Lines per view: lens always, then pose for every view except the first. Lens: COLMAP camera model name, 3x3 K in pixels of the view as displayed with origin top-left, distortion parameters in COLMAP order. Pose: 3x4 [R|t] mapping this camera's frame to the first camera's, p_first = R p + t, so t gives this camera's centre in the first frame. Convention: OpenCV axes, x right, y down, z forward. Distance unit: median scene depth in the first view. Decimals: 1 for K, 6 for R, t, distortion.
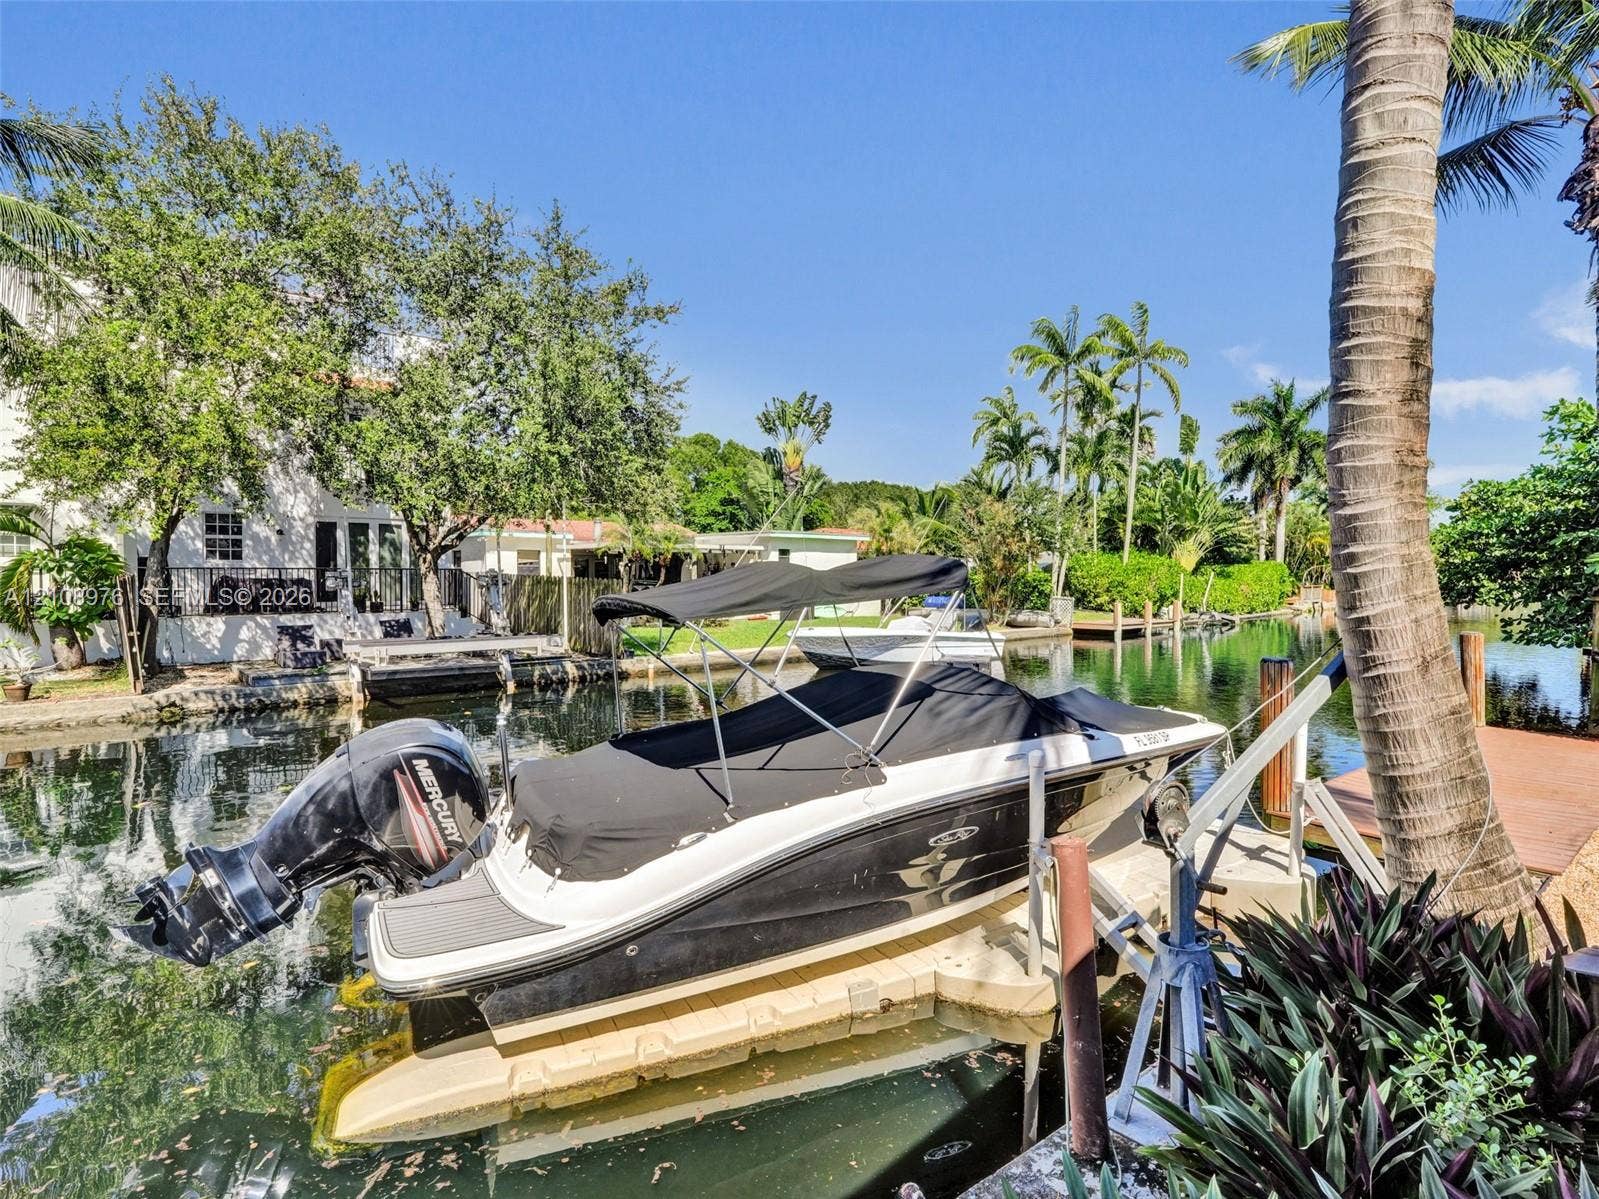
lens RADIAL K [[856.7, 0, 797.3], [0, 856.7, 569.6], [0, 0, 1]] dist [-0.057524, 0.019194]
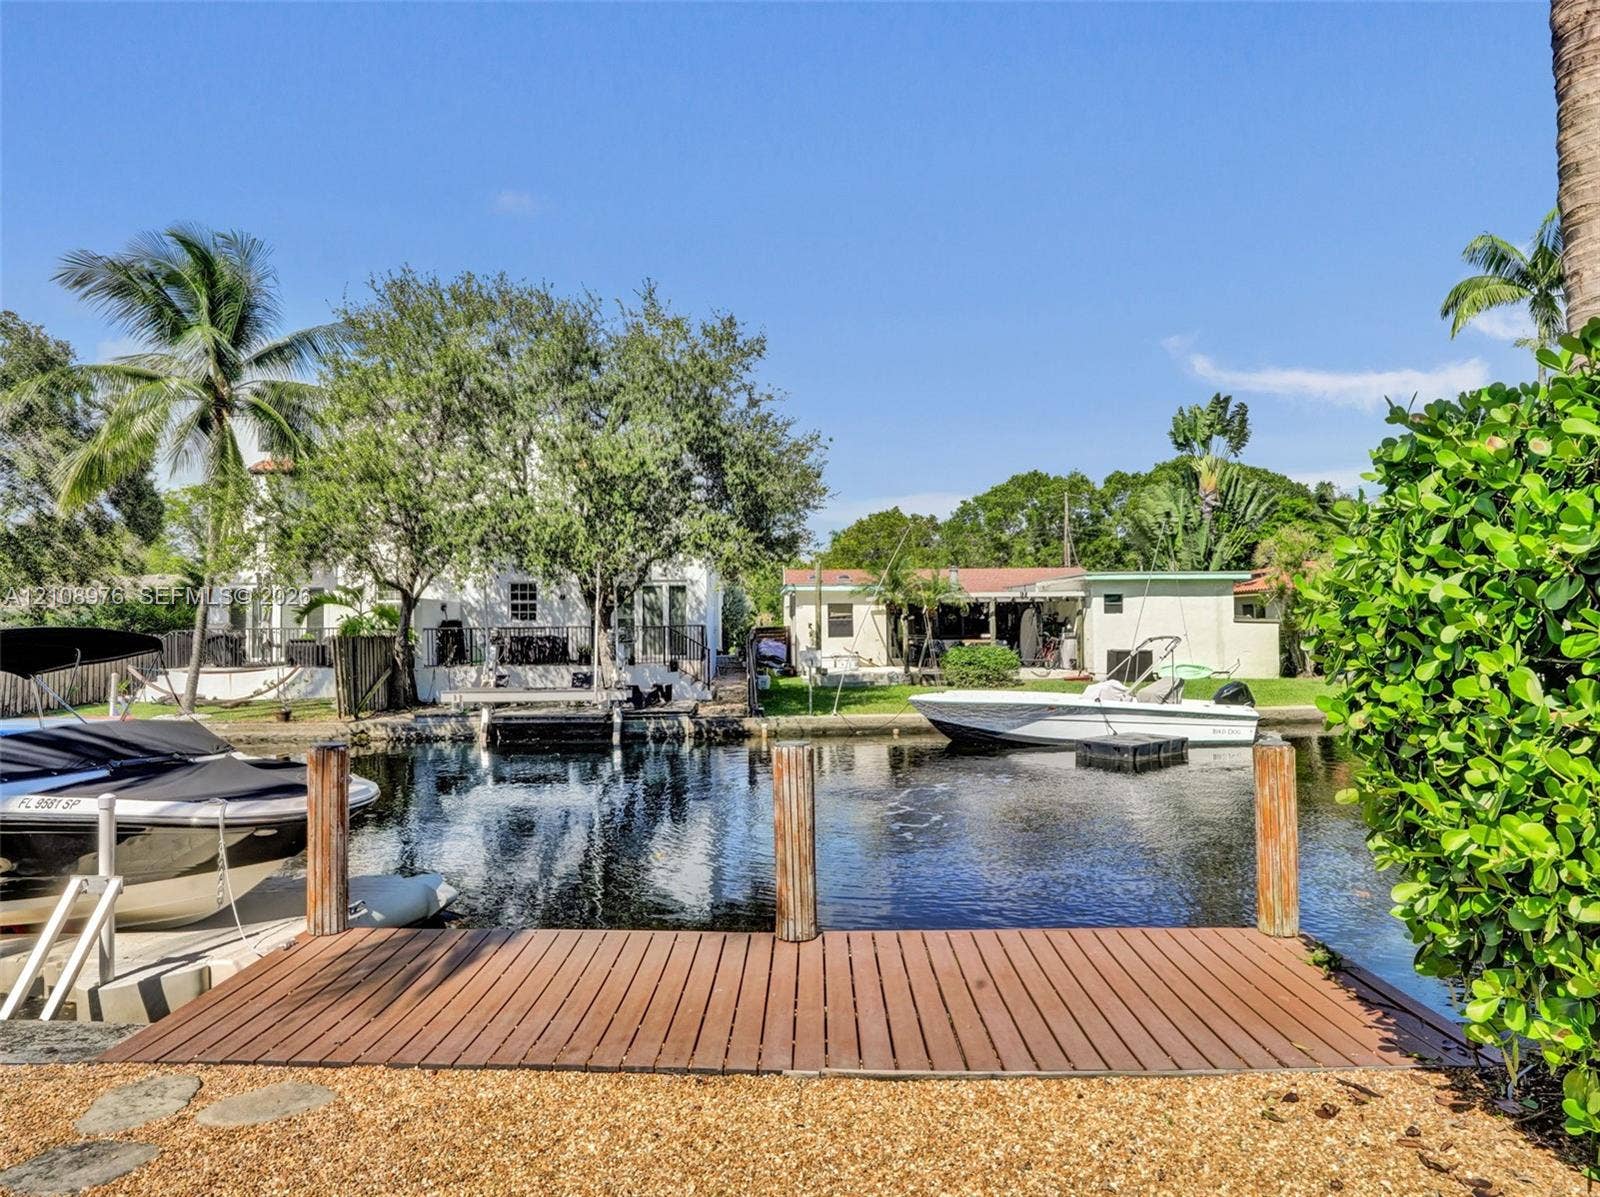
lens RADIAL K [[920.5, 0, 797.5], [0, 920.5, 598.1], [0, 0, 1]] dist [-0.069499, 0.037128]
pose [[0.772789, -0.029143, -0.633993, 0.320370], [0.015615, 0.999516, -0.026911, -0.001418], [0.634471, 0.010897, 0.772870, 0.138603]]
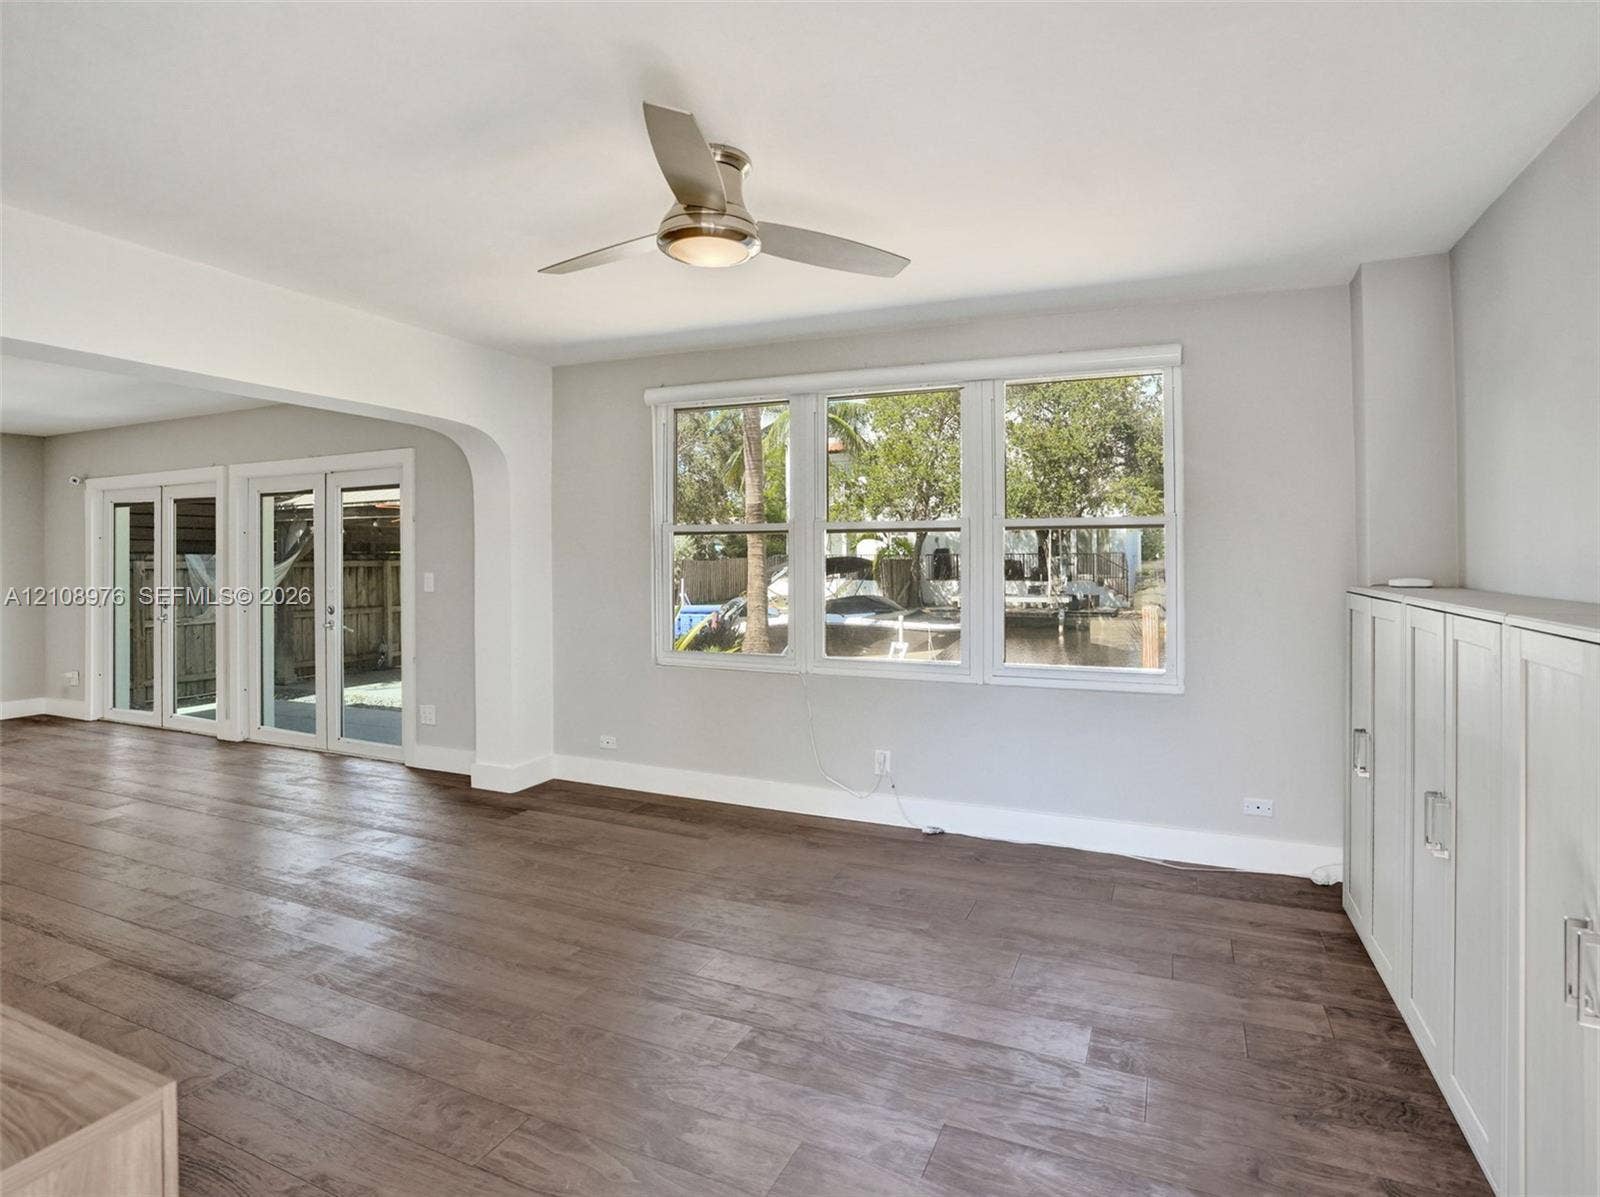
lens RADIAL K [[870.5, 0, 796.9], [0, 870.5, 574.7], [0, 0, 1]] dist [-0.083630, -0.000167]
pose [[0.410376, 0.018614, -0.911727, 0.529050], [0.011907, 0.999597, 0.025768, -0.006611], [0.911839, -0.021430, 0.409989, -0.072350]]
